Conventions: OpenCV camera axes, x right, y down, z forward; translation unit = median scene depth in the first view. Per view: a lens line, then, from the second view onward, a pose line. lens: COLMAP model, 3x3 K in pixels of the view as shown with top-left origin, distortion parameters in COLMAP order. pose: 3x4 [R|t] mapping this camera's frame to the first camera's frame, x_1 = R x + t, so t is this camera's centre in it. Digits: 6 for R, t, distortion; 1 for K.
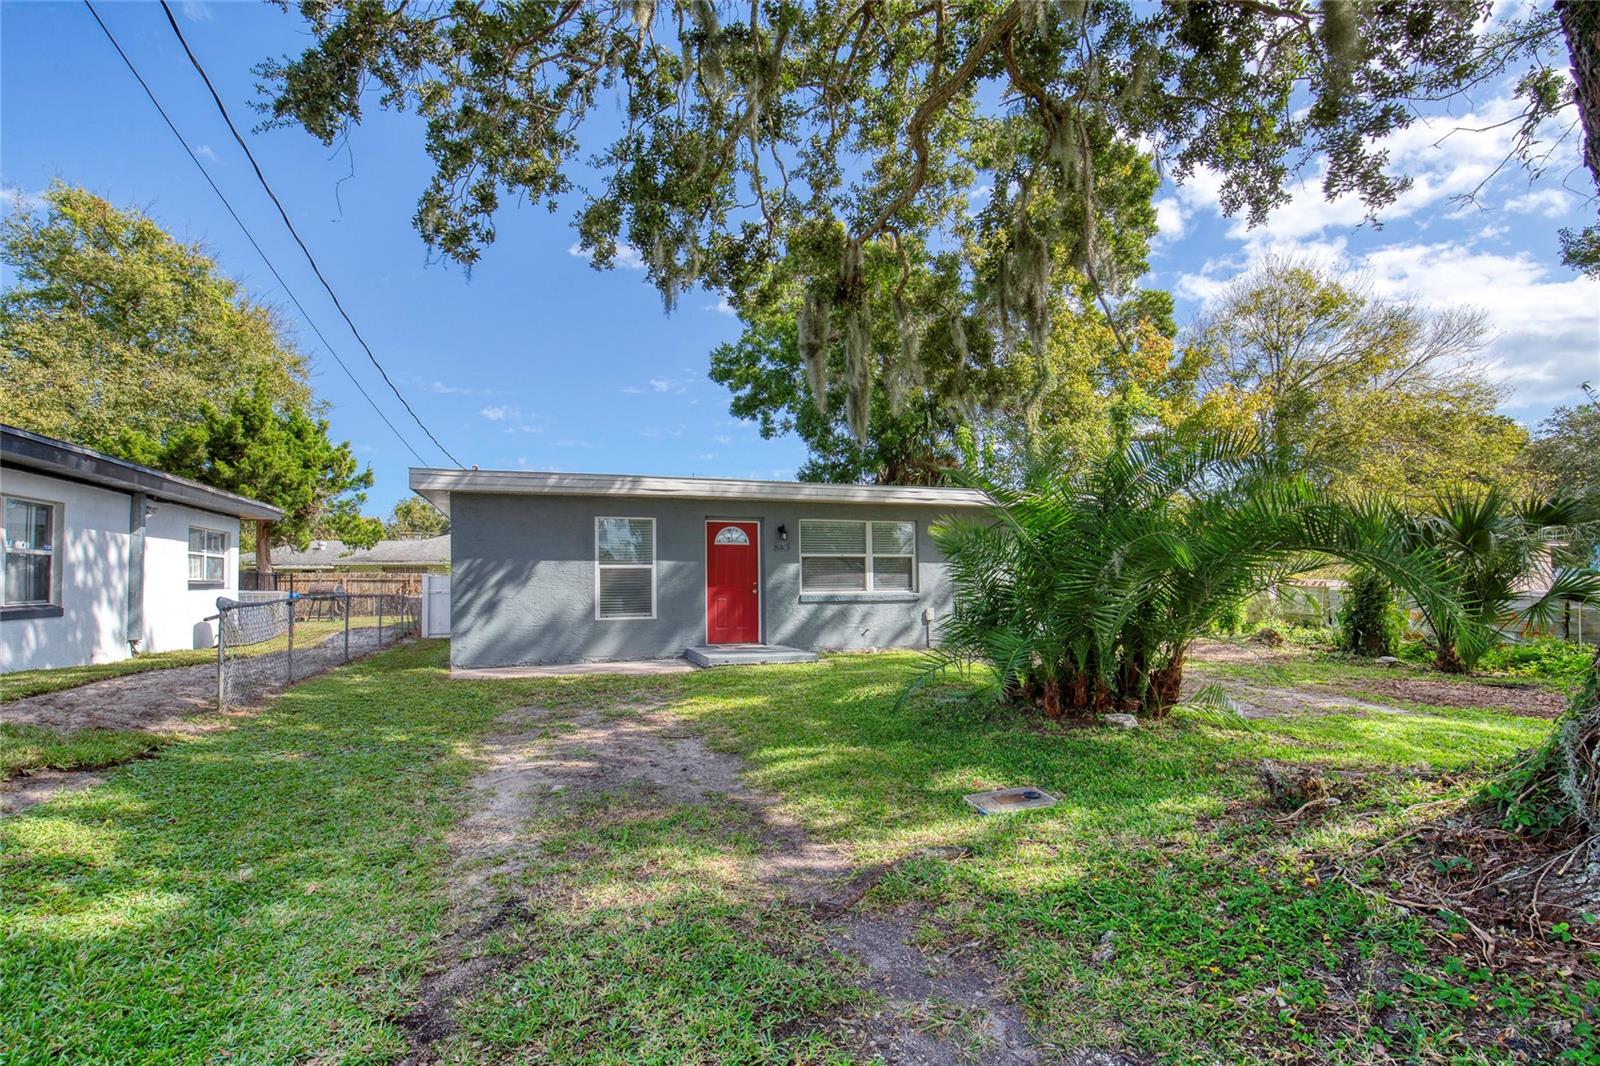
lens RADIAL K [[739.0, 0, 779.1], [0, 739.0, 538.1], [0, 0, 1]] dist [-0.018840, 0.007558]
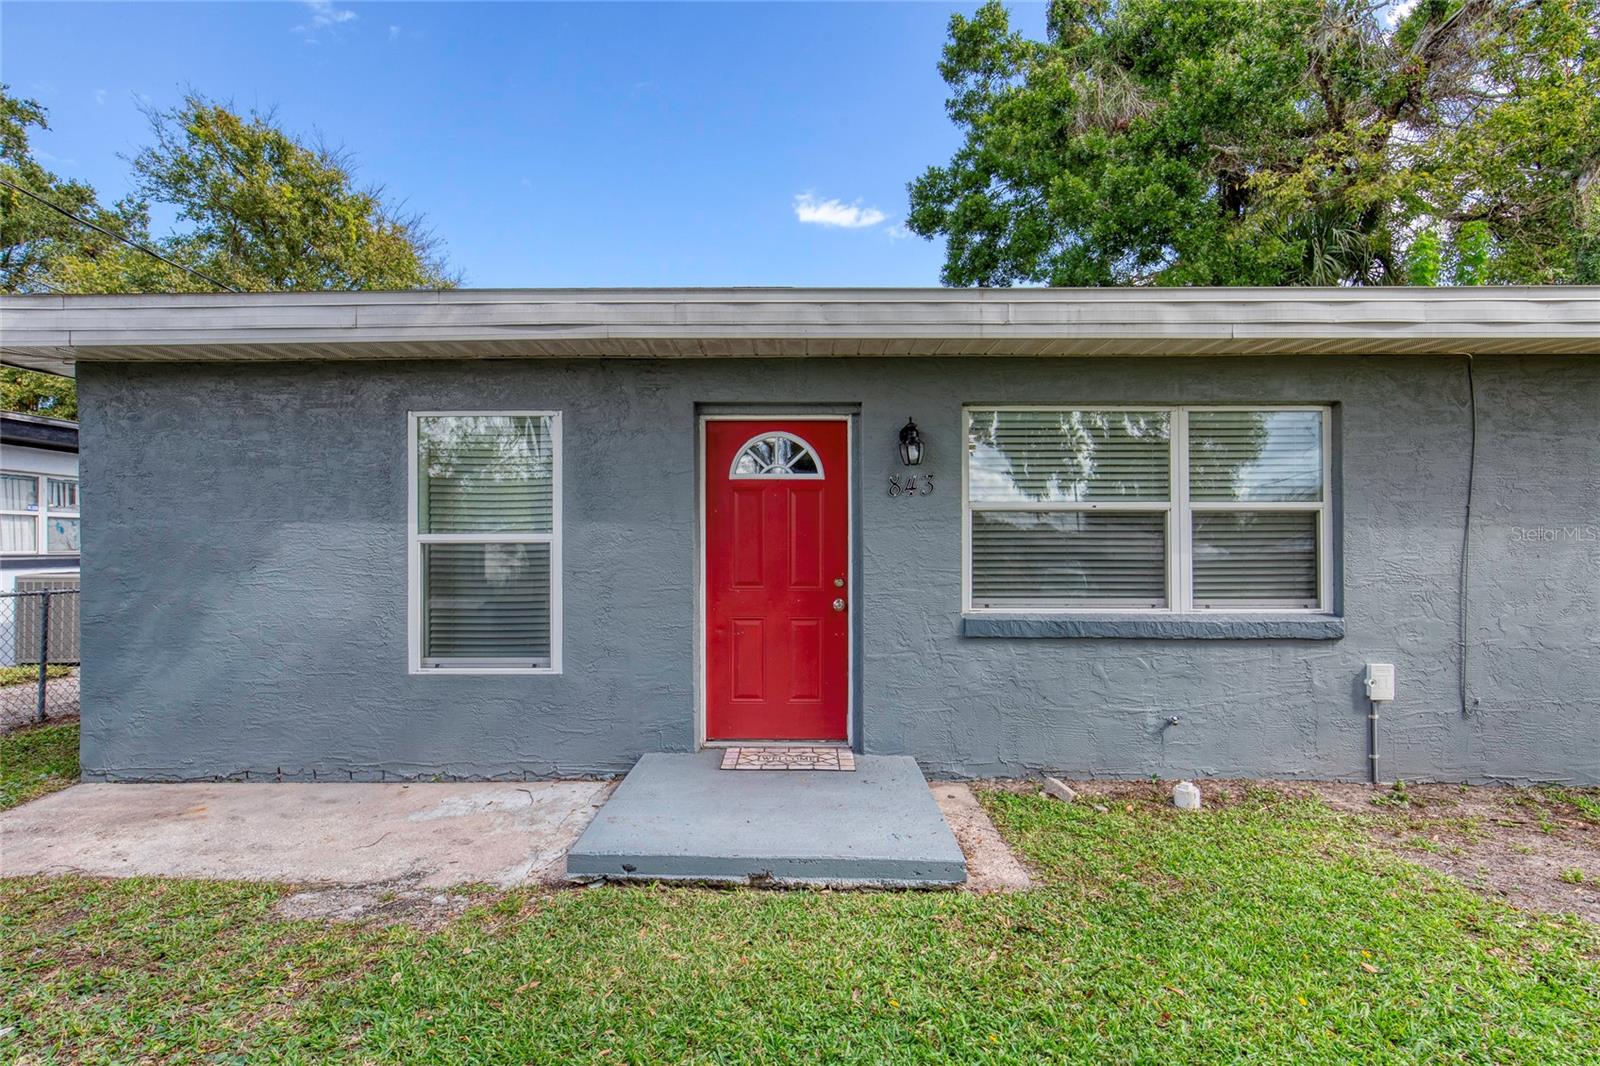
lens RADIAL K [[813.3, 0, 790.7], [0, 813.3, 525.7], [0, 0, 1]] dist [-0.019326, 0.017201]
pose [[0.941527, 0.000088, -0.336937, 0.078353], [0.011633, 0.999395, 0.032768, 0.018285], [0.336736, -0.034771, 0.940957, 0.579860]]
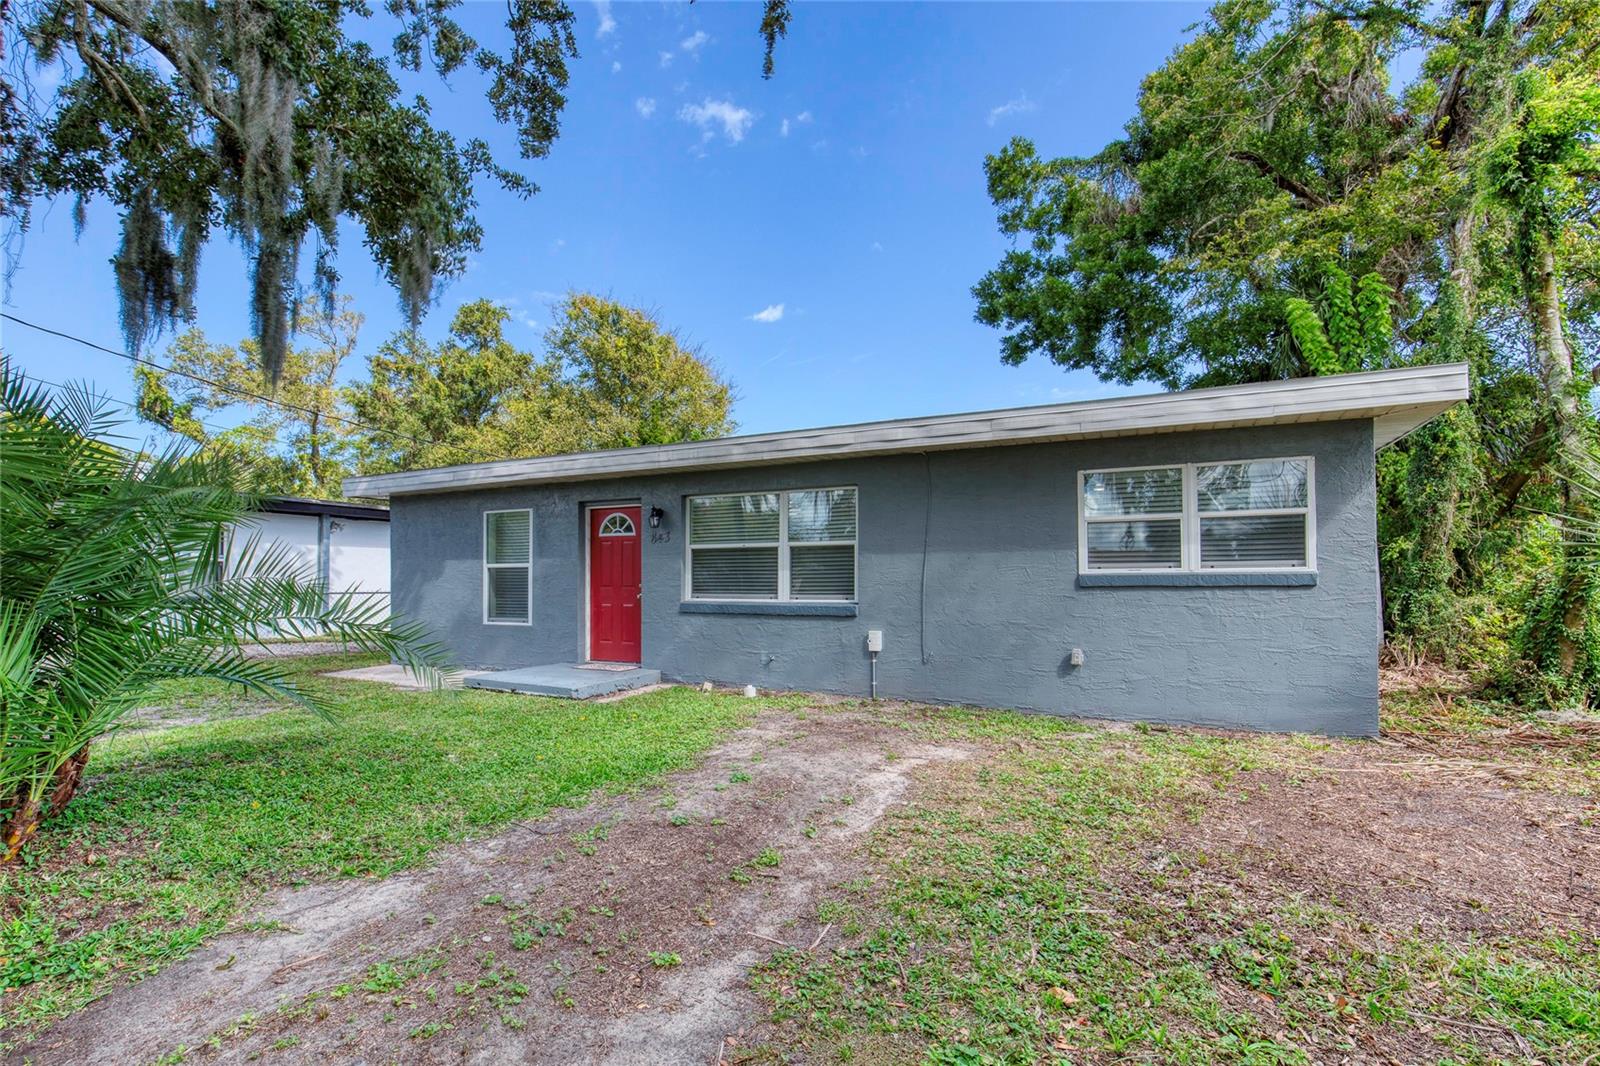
lens RADIAL K [[739.0, 0, 779.1], [0, 739.0, 538.1], [0, 0, 1]] dist [-0.018840, 0.007558]
pose [[0.700450, -0.034118, -0.712885, 0.583273], [0.038903, 0.999197, -0.009596, 0.024343], [0.712640, -0.021012, 0.701215, 0.543032]]
